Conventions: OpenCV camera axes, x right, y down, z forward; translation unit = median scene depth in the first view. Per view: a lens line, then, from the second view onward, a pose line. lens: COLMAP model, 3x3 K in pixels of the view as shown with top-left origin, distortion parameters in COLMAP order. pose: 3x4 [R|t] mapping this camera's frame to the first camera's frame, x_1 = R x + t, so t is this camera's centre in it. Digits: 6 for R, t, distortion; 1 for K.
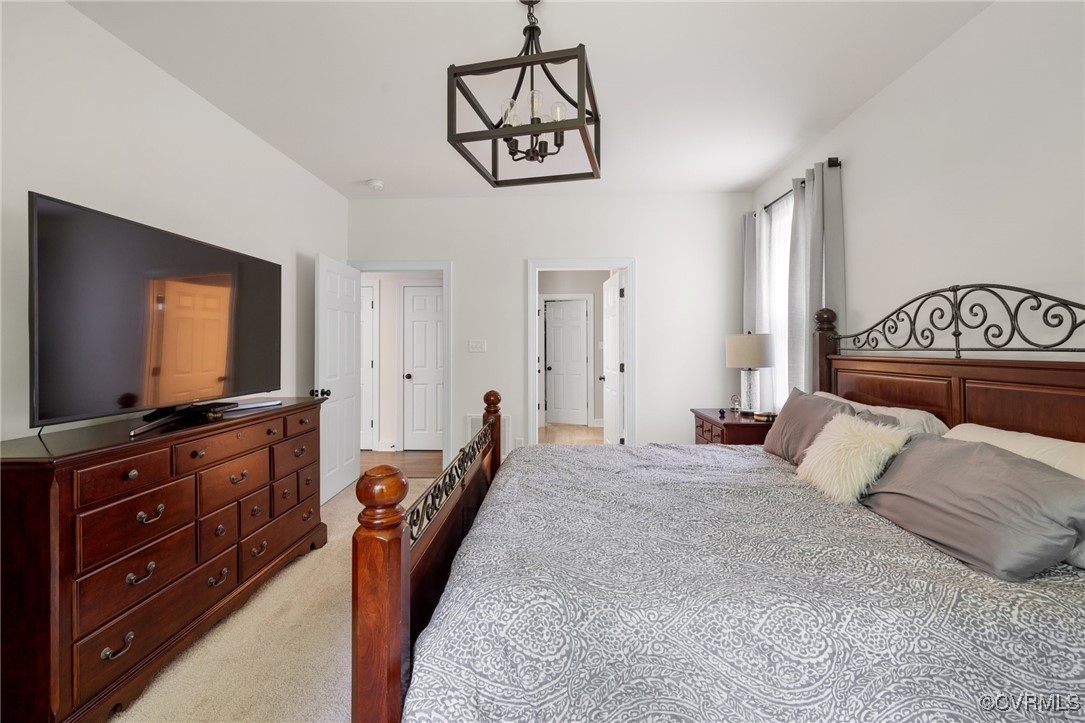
lens RADIAL K [[464.4, 0, 538.5], [0, 464.4, 351.3], [0, 0, 1]] dist [0.000623, 0.000117]
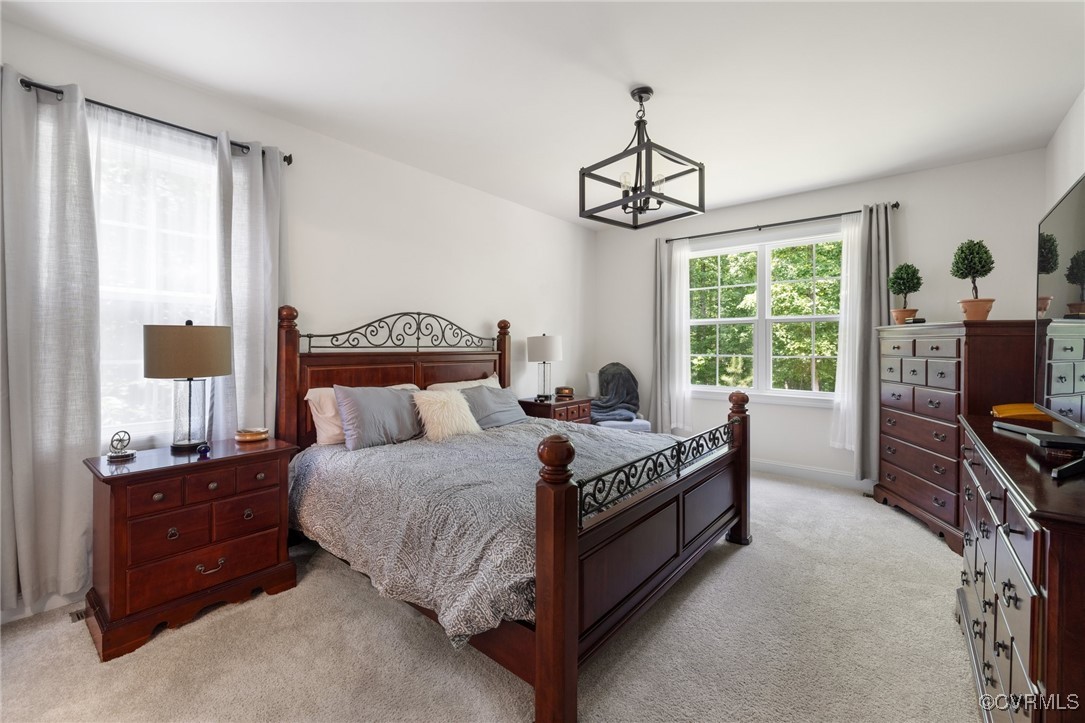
lens RADIAL K [[464.4, 0, 538.5], [0, 464.4, 351.3], [0, 0, 1]] dist [0.000623, 0.000117]
pose [[-0.801025, -0.006338, 0.598598, -0.579491], [0.004639, 0.999848, 0.016794, -0.014381], [-0.598613, 0.016229, -0.800874, 2.170774]]
